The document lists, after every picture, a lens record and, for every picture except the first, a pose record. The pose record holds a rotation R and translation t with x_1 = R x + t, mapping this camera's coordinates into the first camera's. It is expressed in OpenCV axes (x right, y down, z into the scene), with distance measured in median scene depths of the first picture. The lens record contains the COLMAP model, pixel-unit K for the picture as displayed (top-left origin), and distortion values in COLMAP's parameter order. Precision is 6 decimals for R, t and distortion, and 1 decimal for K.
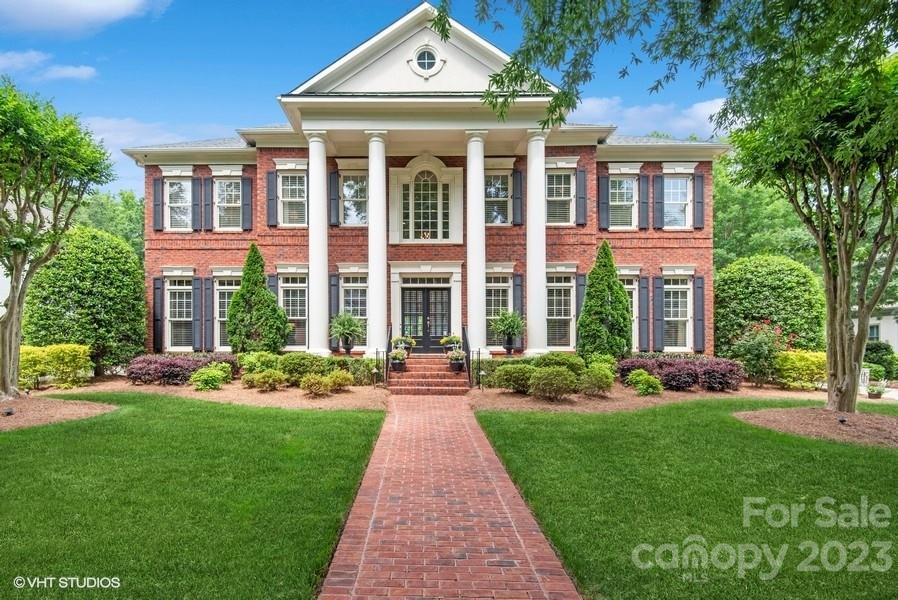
lens RADIAL K [[422.5, 0, 447.8], [0, 422.5, 297.3], [0, 0, 1]] dist [0.037275, -0.018135]
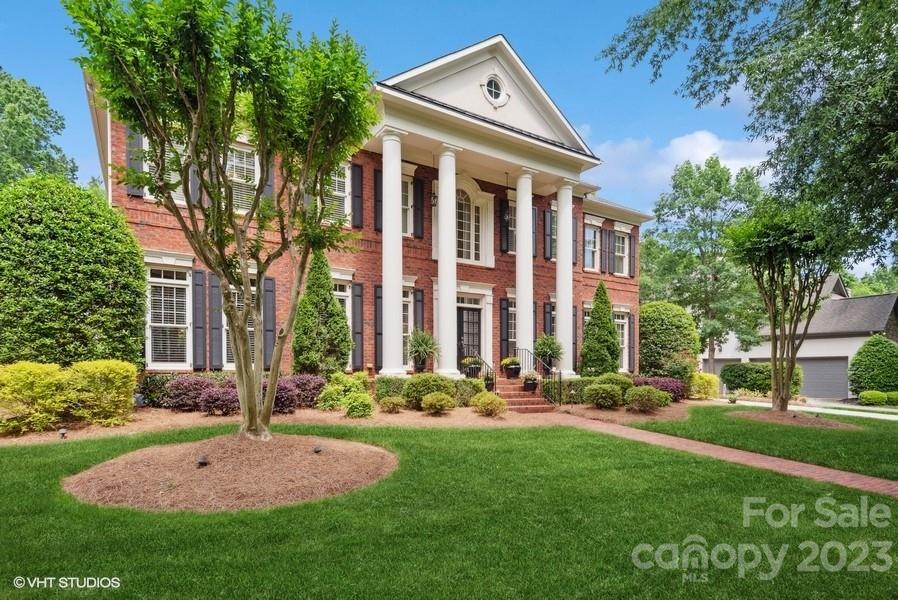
lens RADIAL K [[503.7, 0, 449.0], [0, 503.7, 300.0], [0, 0, 1]] dist [0.052144, -0.000115]
pose [[0.829835, 0.080759, 0.552135, -0.735347], [-0.076780, 0.996585, -0.030371, -0.001924], [-0.552702, -0.017190, 0.833202, 0.025803]]
